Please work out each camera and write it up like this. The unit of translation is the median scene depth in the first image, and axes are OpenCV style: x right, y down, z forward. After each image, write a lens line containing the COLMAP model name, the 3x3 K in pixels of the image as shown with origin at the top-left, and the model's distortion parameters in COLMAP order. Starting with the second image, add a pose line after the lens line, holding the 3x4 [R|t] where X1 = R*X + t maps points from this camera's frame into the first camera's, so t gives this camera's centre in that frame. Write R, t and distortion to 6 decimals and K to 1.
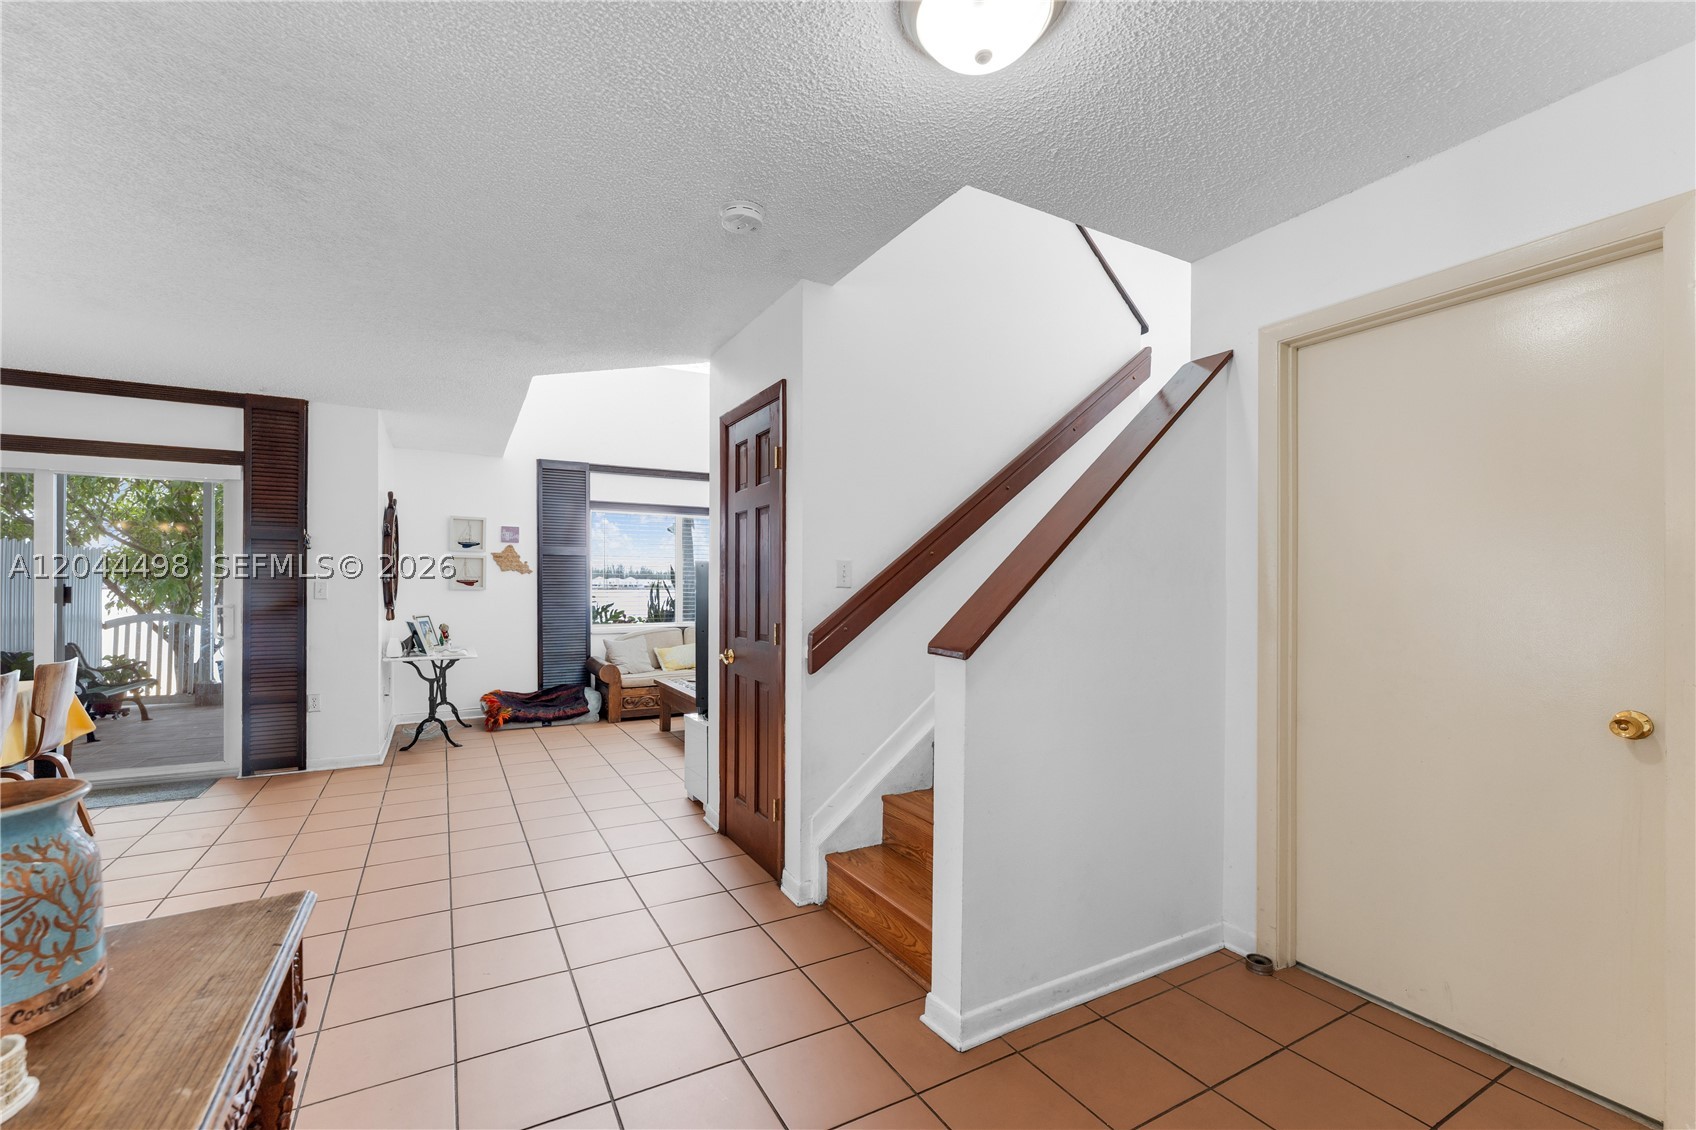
lens RADIAL K [[697.5, 0, 838.2], [0, 697.5, 581.3], [0, 0, 1]] dist [-0.000147, -0.000574]
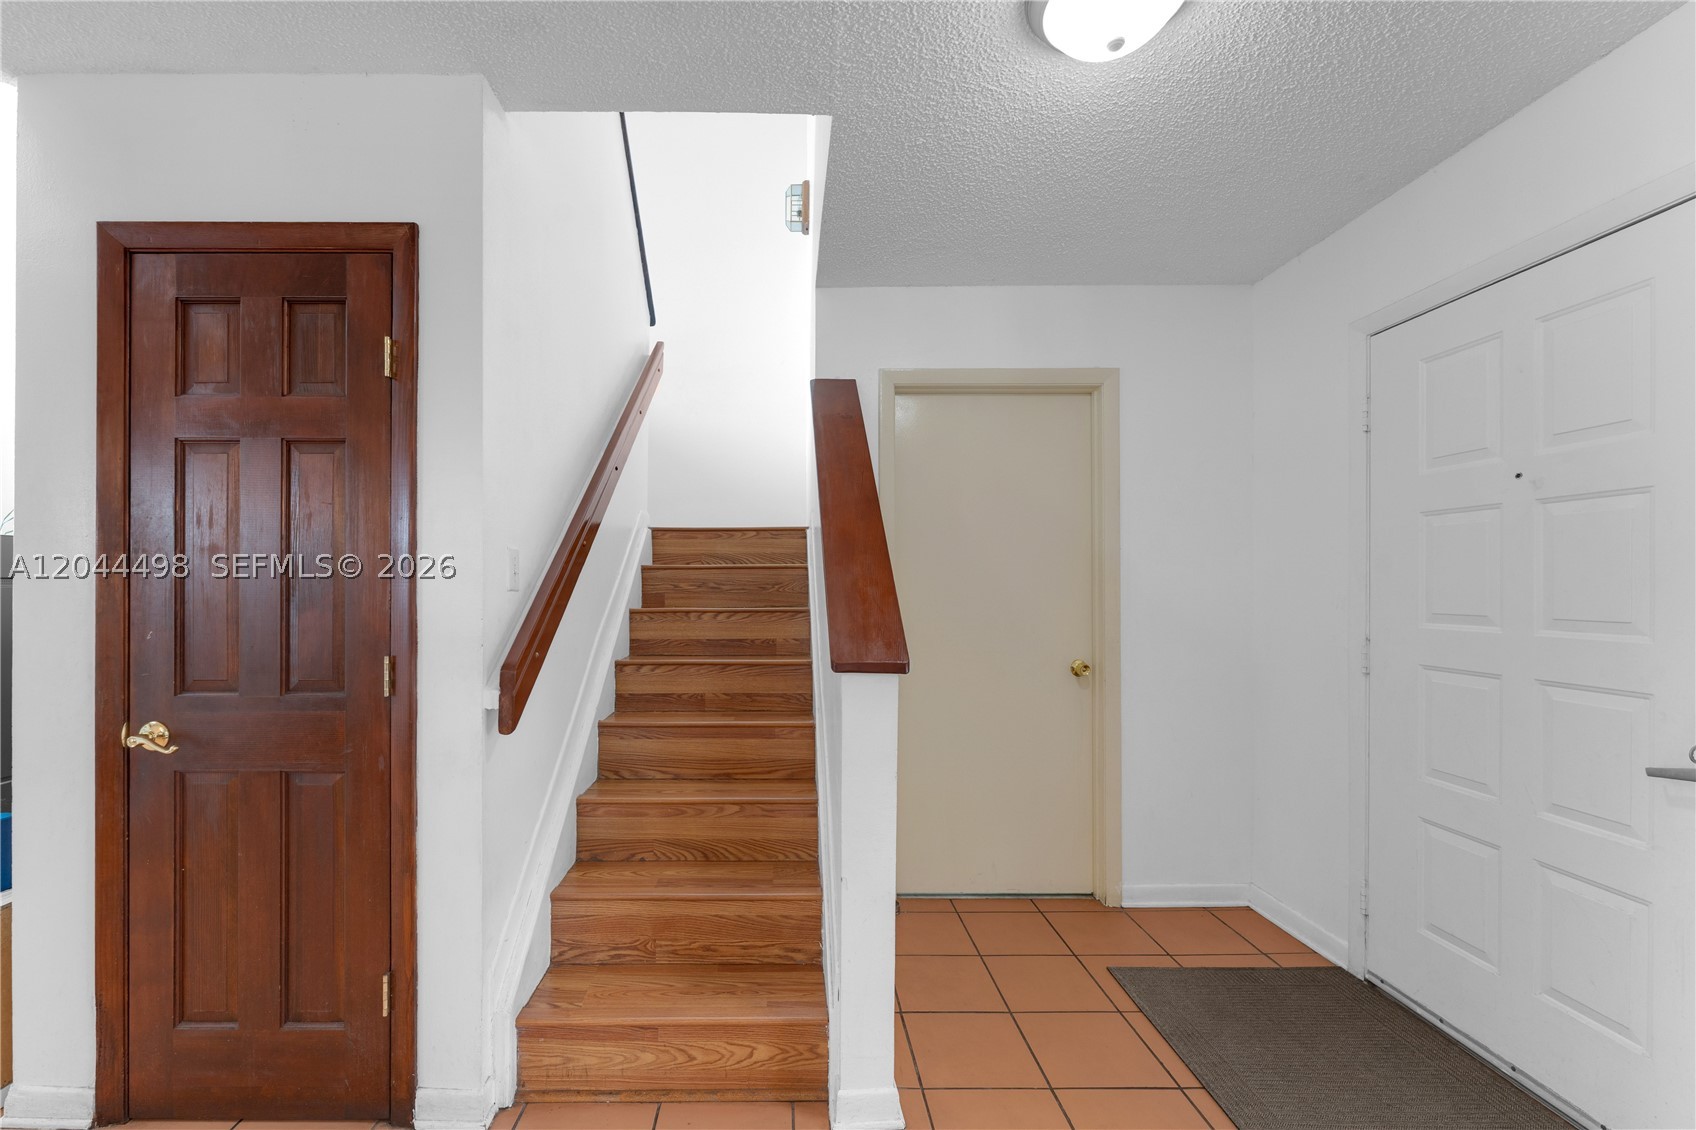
lens RADIAL K [[697.5, 0, 859.5], [0, 697.5, 580.6], [0, 0, 1]] dist [-0.000147, -0.000574]
pose [[0.492906, 0.005446, 0.870065, -0.404000], [-0.008636, 0.999962, -0.001366, -0.003058], [-0.870040, -0.006841, 0.492934, 0.416591]]
